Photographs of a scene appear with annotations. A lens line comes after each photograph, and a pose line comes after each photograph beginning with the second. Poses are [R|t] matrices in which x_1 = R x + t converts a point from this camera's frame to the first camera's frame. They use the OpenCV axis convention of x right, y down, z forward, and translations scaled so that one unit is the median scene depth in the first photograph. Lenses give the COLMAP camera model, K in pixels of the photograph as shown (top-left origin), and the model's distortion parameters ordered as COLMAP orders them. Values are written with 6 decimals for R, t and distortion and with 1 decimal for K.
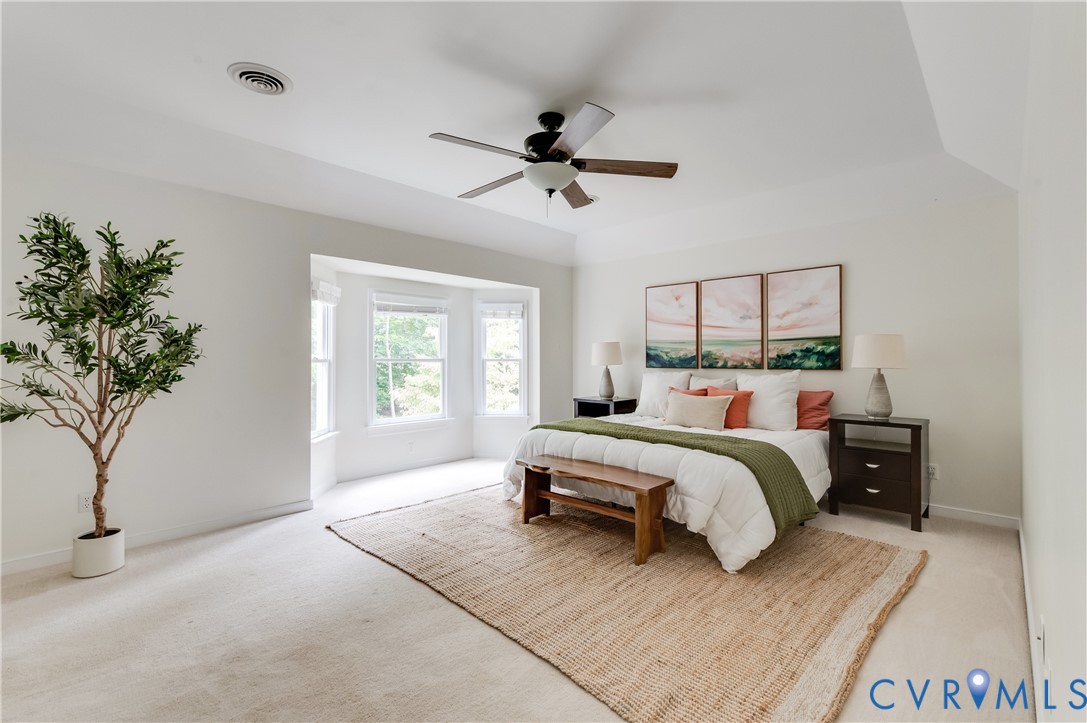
lens RADIAL K [[488.8, 0, 543.5], [0, 488.8, 361.5], [0, 0, 1]] dist [0.002672, 0.001143]
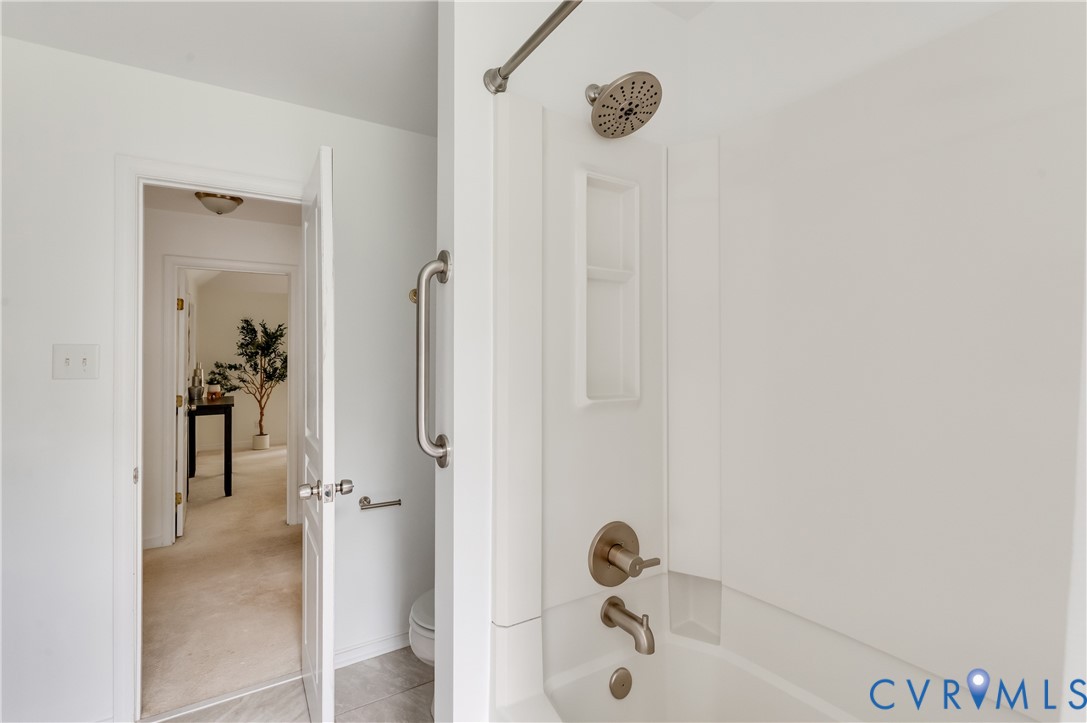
lens RADIAL K [[488.8, 0, 543.5], [0, 488.8, 361.5], [0, 0, 1]] dist [0.002672, 0.001143]
pose [[0.971111, -0.002330, -0.238616, 1.239093], [0.001495, 0.999992, -0.003682, -0.032873], [0.238623, 0.003219, 0.971107, -1.235638]]
